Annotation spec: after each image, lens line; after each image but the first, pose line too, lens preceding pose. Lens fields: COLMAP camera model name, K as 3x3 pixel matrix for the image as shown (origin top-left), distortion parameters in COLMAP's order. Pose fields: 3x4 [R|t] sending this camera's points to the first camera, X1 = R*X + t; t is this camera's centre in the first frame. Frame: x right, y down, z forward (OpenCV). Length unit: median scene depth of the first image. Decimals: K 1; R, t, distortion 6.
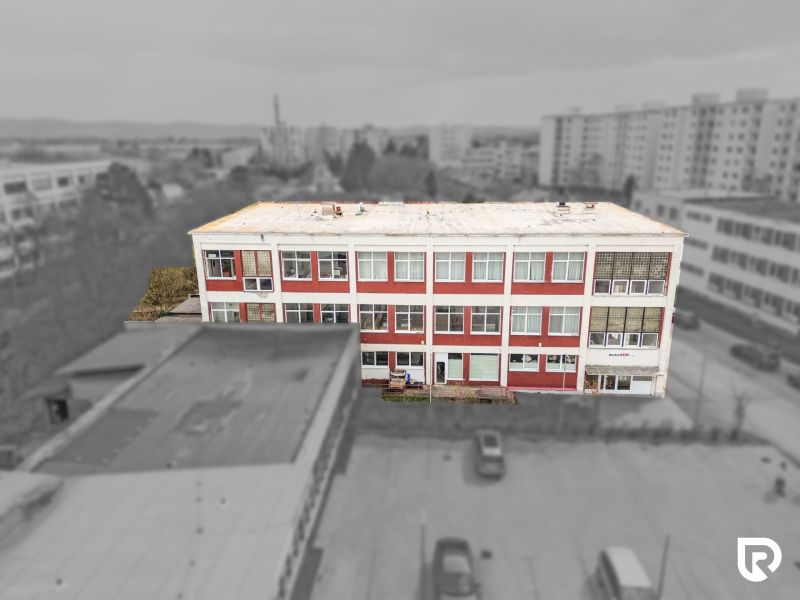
lens RADIAL K [[564.7, 0, 400.0], [0, 564.7, 300.0], [0, 0, 1]] dist [0.067867, -0.001141]
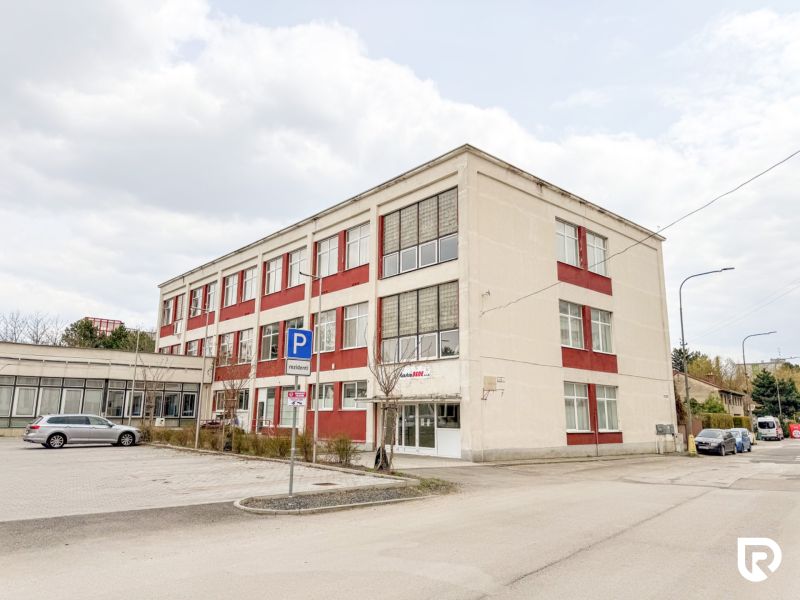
lens RADIAL K [[564.7, 0, 400.0], [0, 564.7, 300.0], [0, 0, 1]] dist [0.067867, -0.001141]
pose [[0.710777, -0.129533, -0.691388, 0.769630], [-0.213894, 0.896555, -0.387864, 0.248974], [0.670109, 0.423569, 0.609544, 0.606620]]
